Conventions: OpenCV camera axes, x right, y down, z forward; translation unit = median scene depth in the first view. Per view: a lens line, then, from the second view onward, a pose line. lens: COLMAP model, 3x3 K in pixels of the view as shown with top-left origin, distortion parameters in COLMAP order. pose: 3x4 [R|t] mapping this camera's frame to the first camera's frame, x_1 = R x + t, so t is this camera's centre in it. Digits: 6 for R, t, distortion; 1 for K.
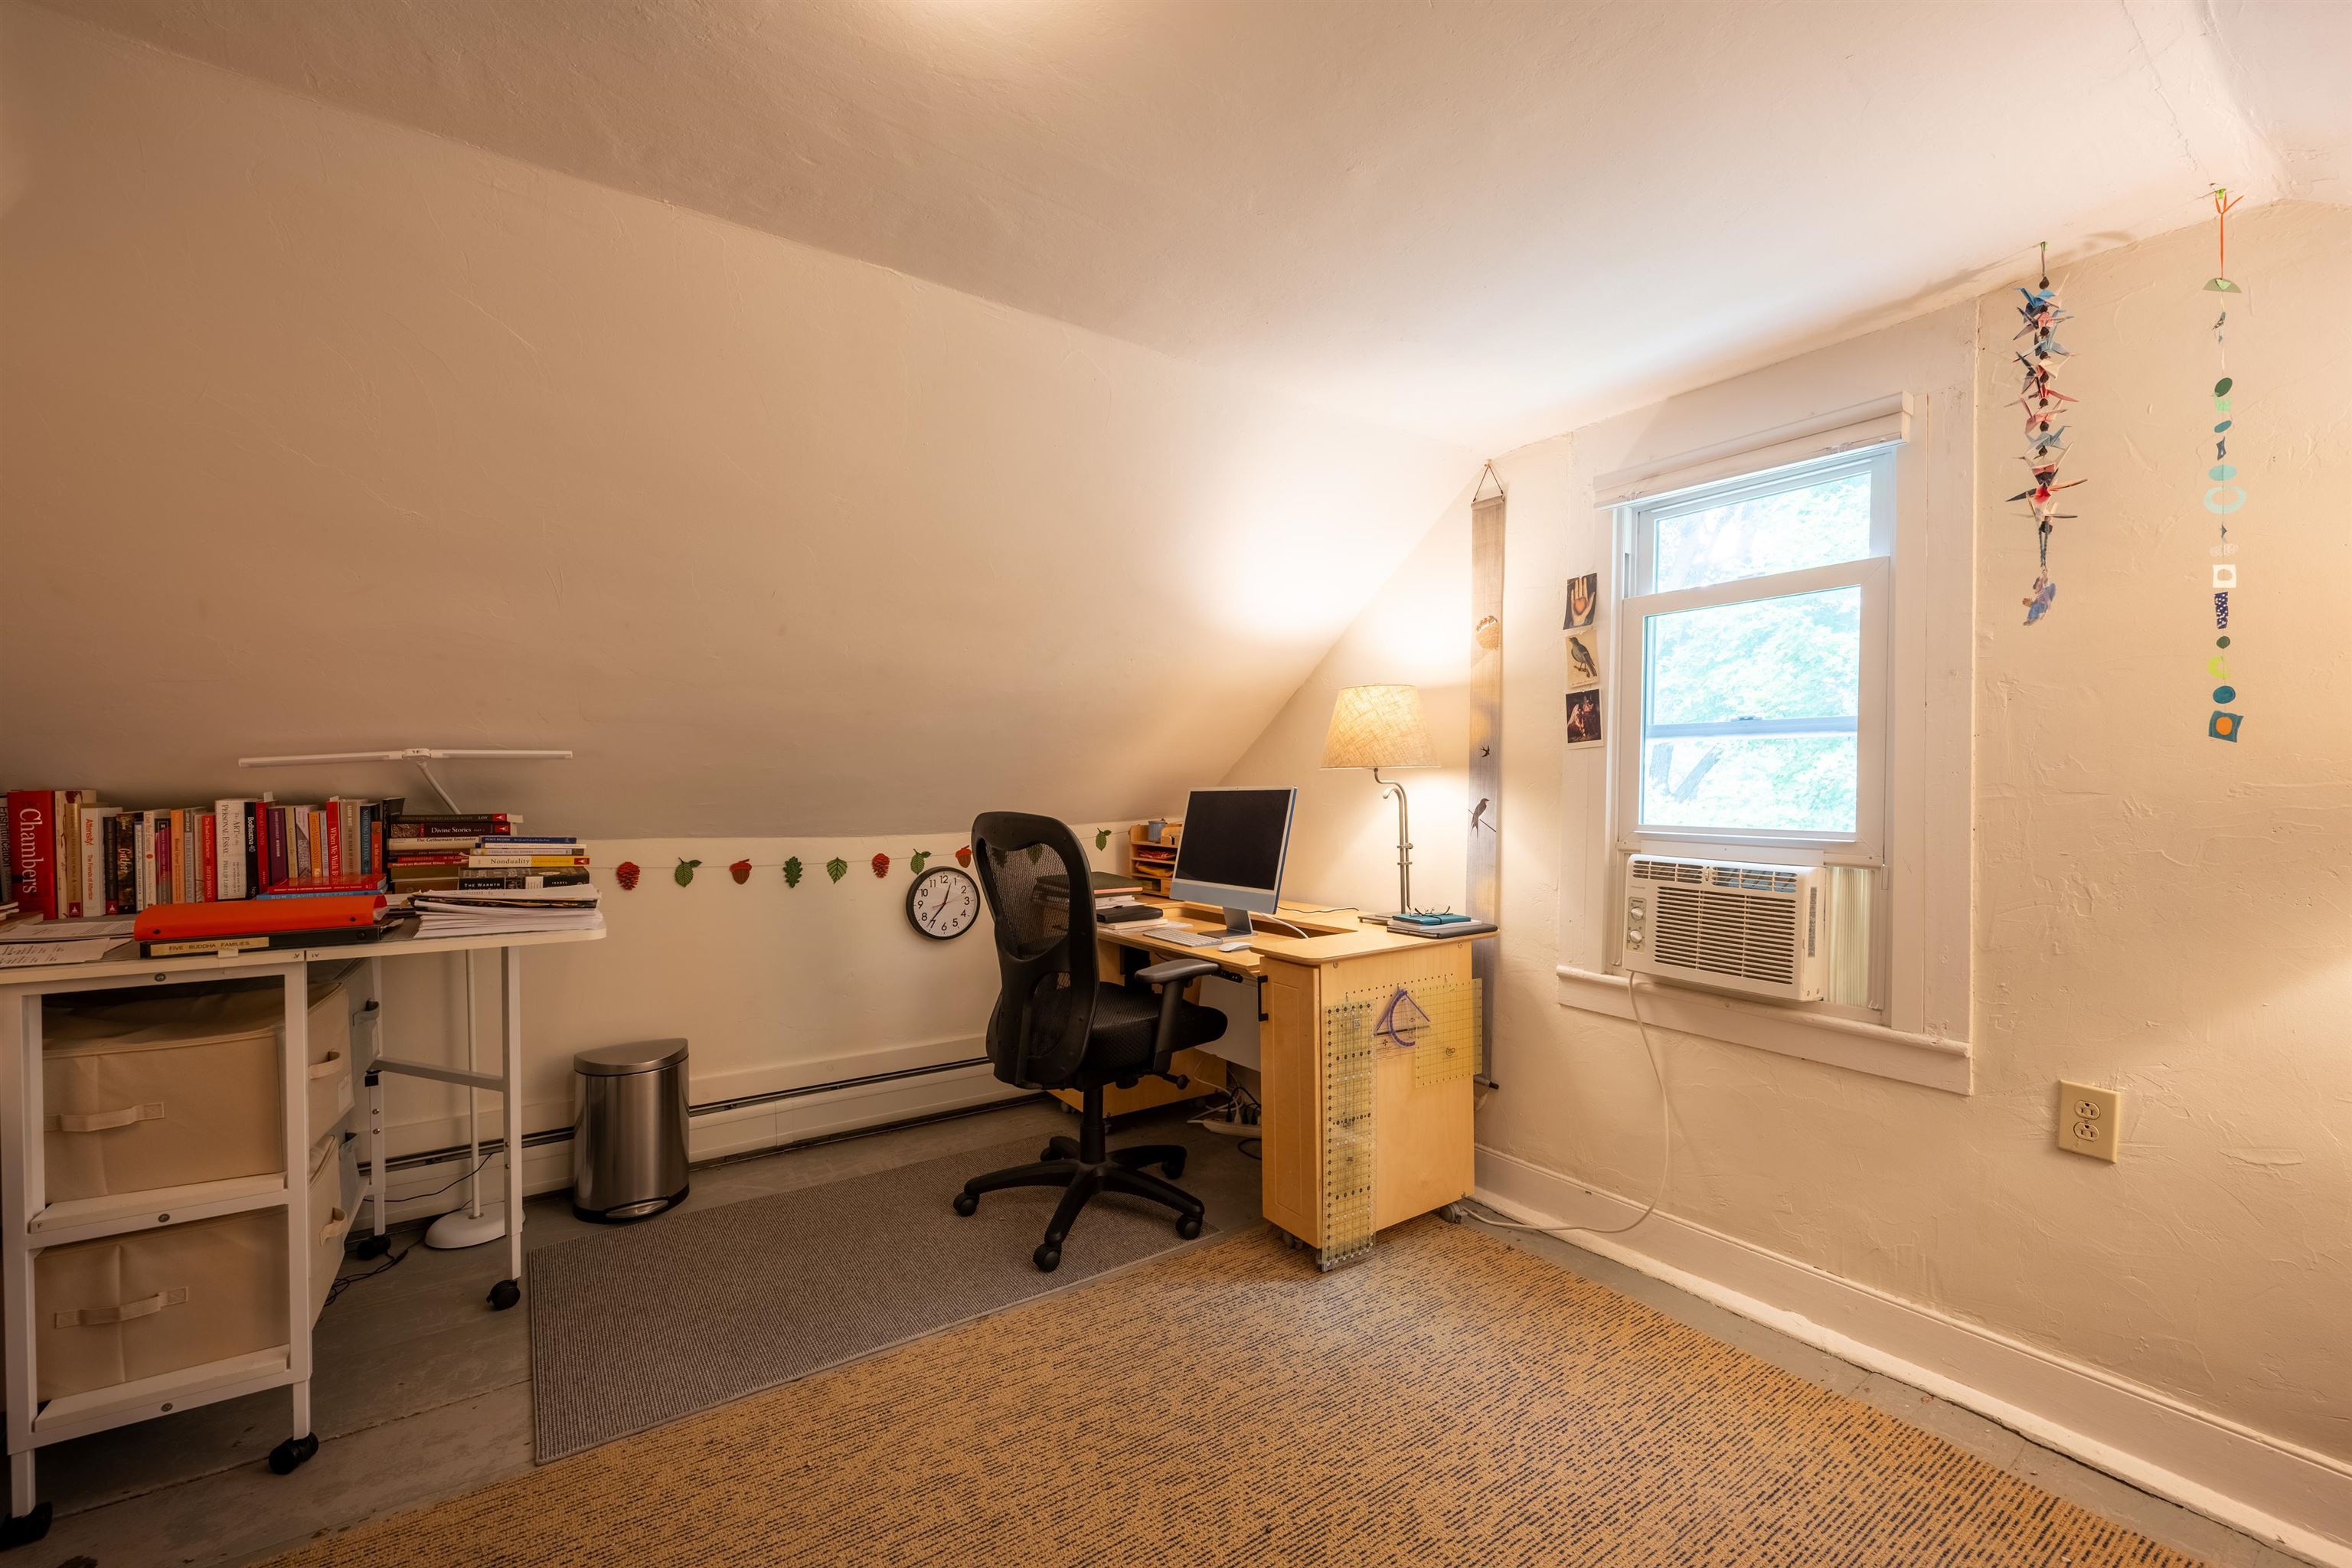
lens RADIAL K [[921.3, 0, 1181.0], [0, 921.3, 789.3], [0, 0, 1]] dist [-0.000383, -0.000141]
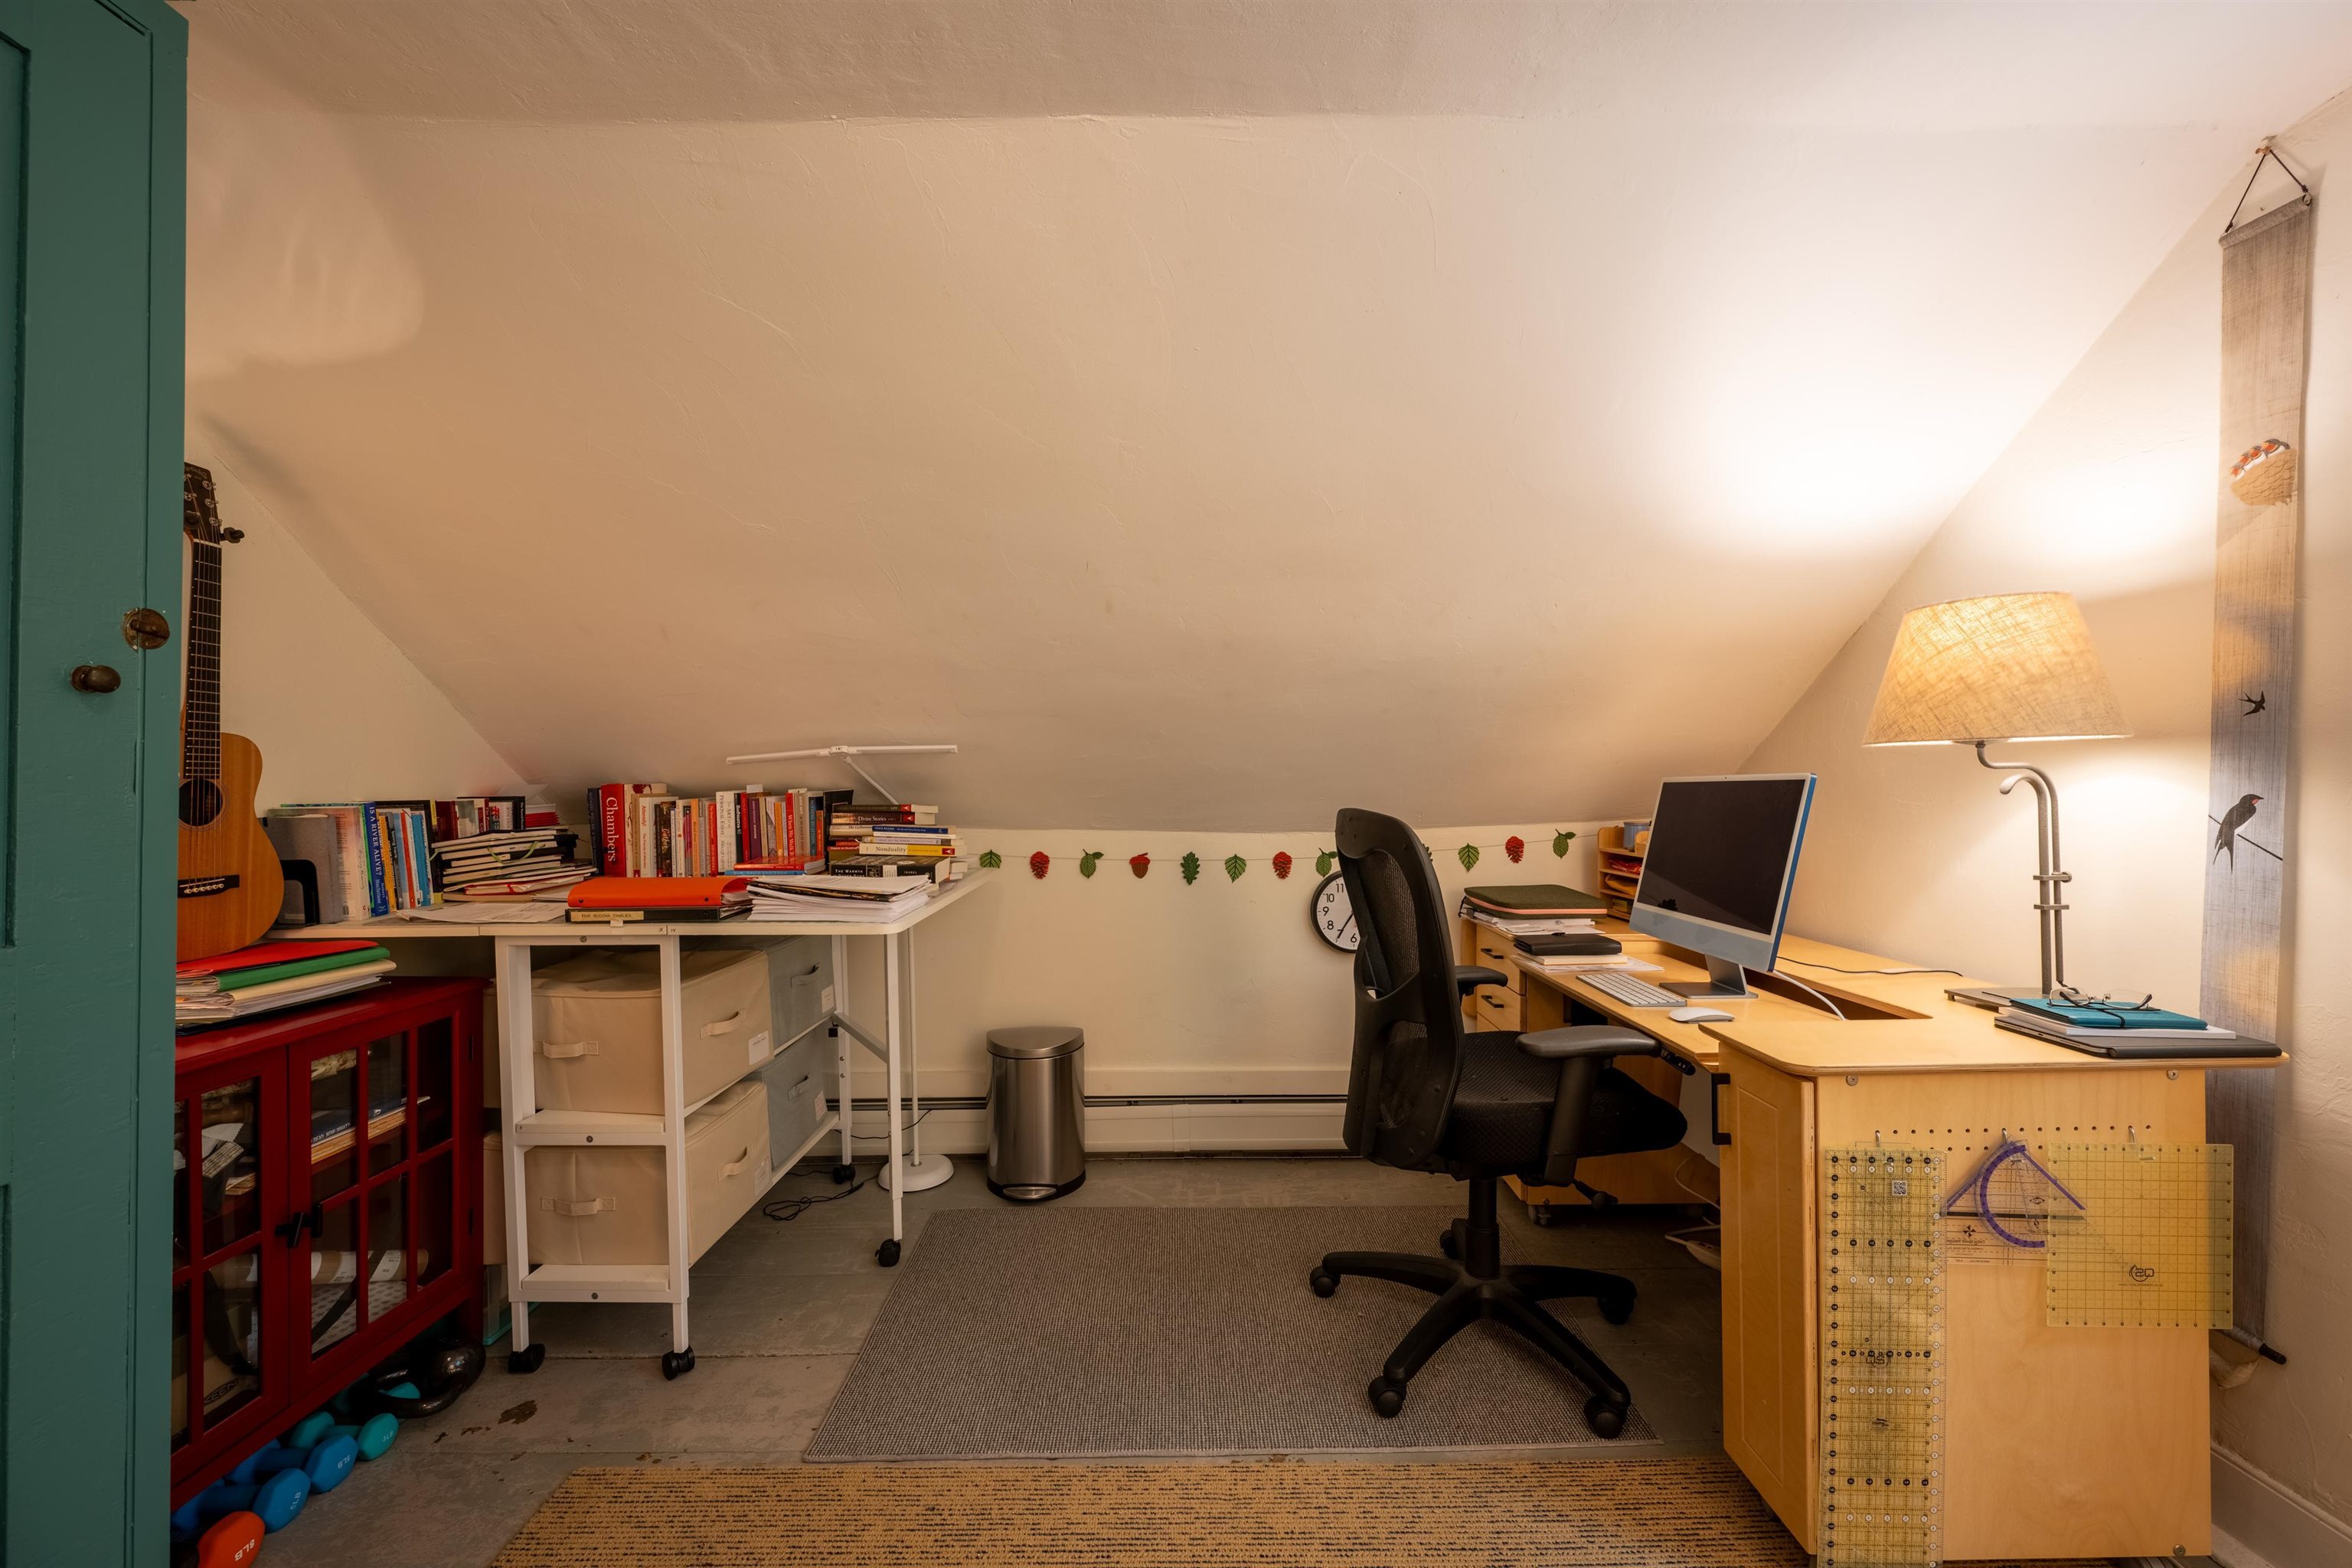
lens RADIAL K [[921.3, 0, 1181.0], [0, 921.3, 789.3], [0, 0, 1]] dist [-0.000383, -0.000141]
pose [[0.835182, 0.001674, -0.549971, 0.128093], [0.002957, 0.999967, 0.007533, 0.001429], [0.549966, -0.007918, 0.835150, 0.271198]]
